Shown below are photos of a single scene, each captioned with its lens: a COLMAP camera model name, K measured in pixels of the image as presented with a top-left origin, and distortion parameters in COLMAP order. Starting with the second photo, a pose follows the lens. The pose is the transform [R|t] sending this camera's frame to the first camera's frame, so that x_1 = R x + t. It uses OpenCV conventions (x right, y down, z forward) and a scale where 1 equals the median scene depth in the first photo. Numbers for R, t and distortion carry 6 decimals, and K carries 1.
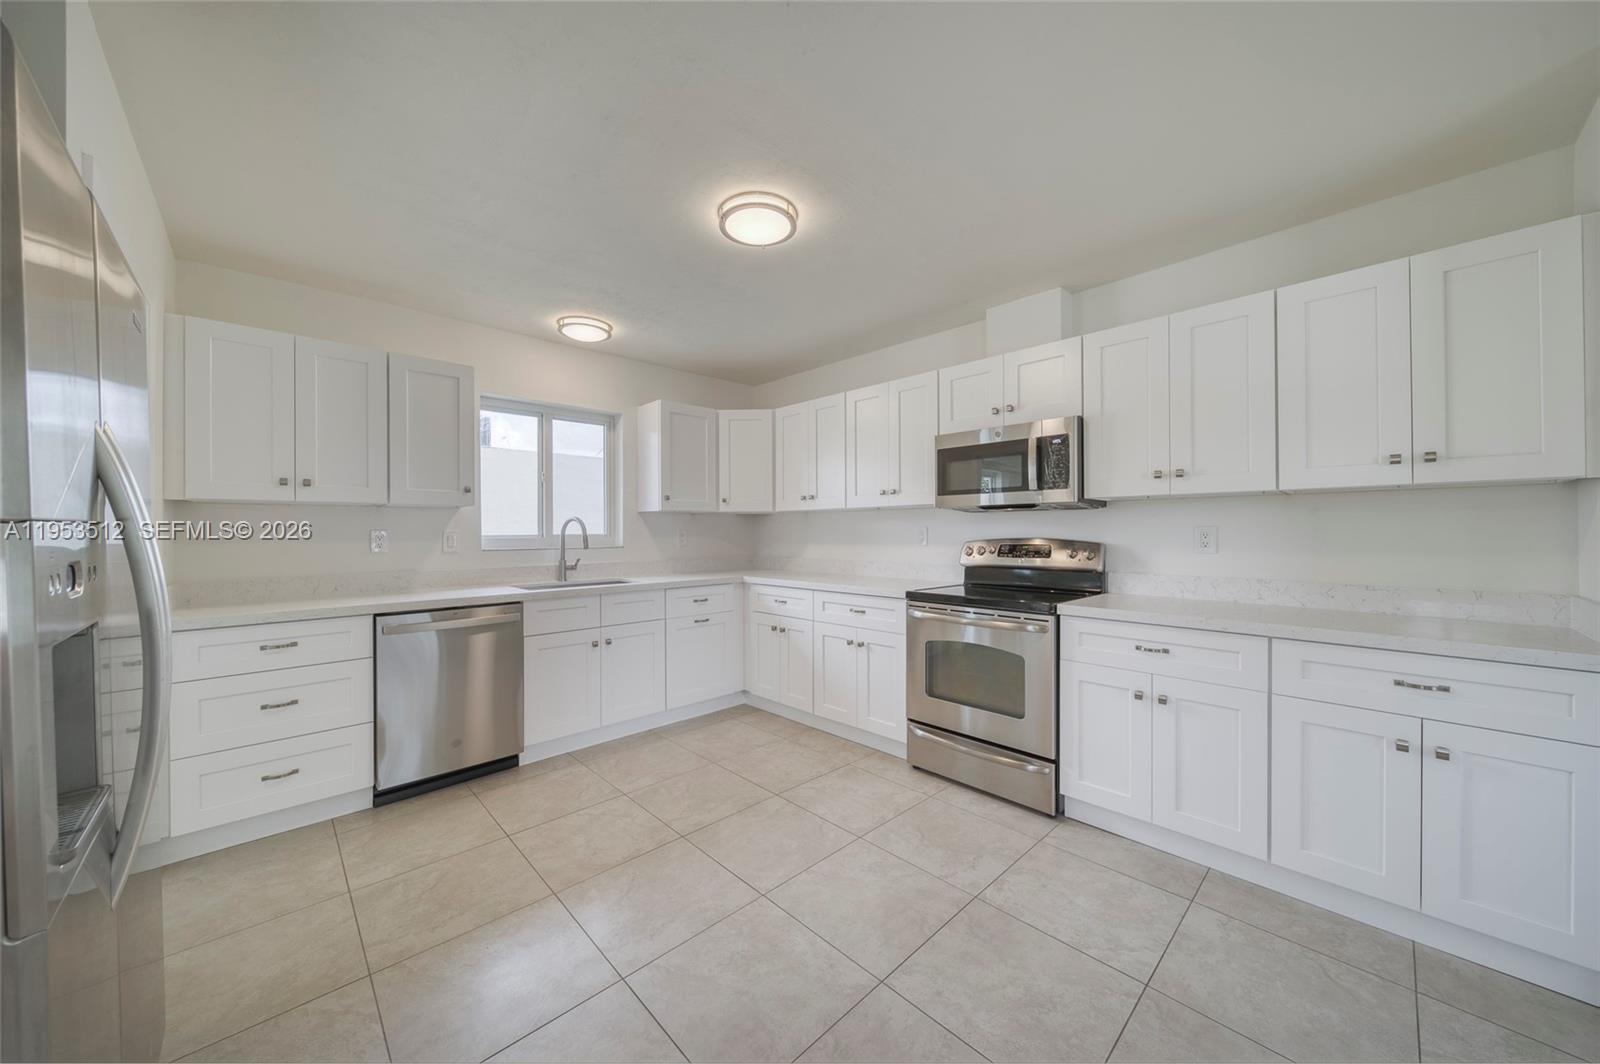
lens RADIAL K [[563.0, 0, 801.4], [0, 563.0, 520.3], [0, 0, 1]] dist [0.001206, 0.000022]
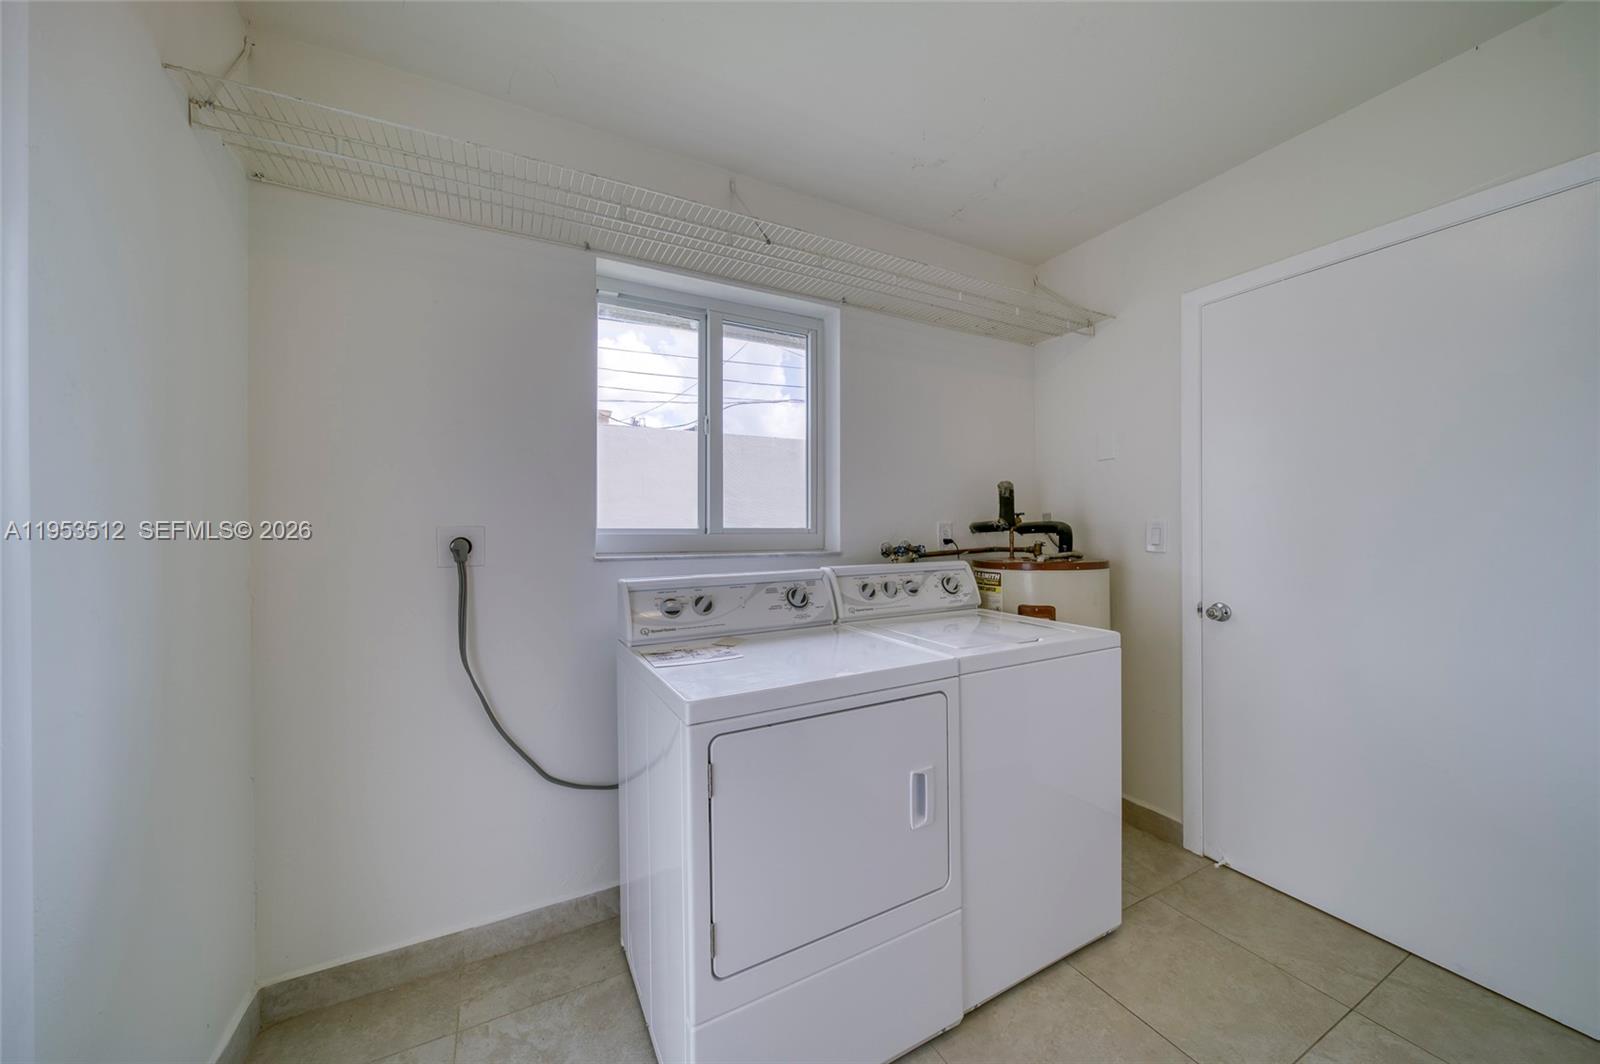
lens RADIAL K [[573.5, 0, 801.3], [0, 573.5, 527.4], [0, 0, 1]] dist [-0.001980, -0.000253]
pose [[0.960569, 0.001930, -0.278035, -0.244874], [-0.000380, 0.999984, 0.005630, 0.023713], [0.278041, -0.005302, 0.960555, 0.557652]]
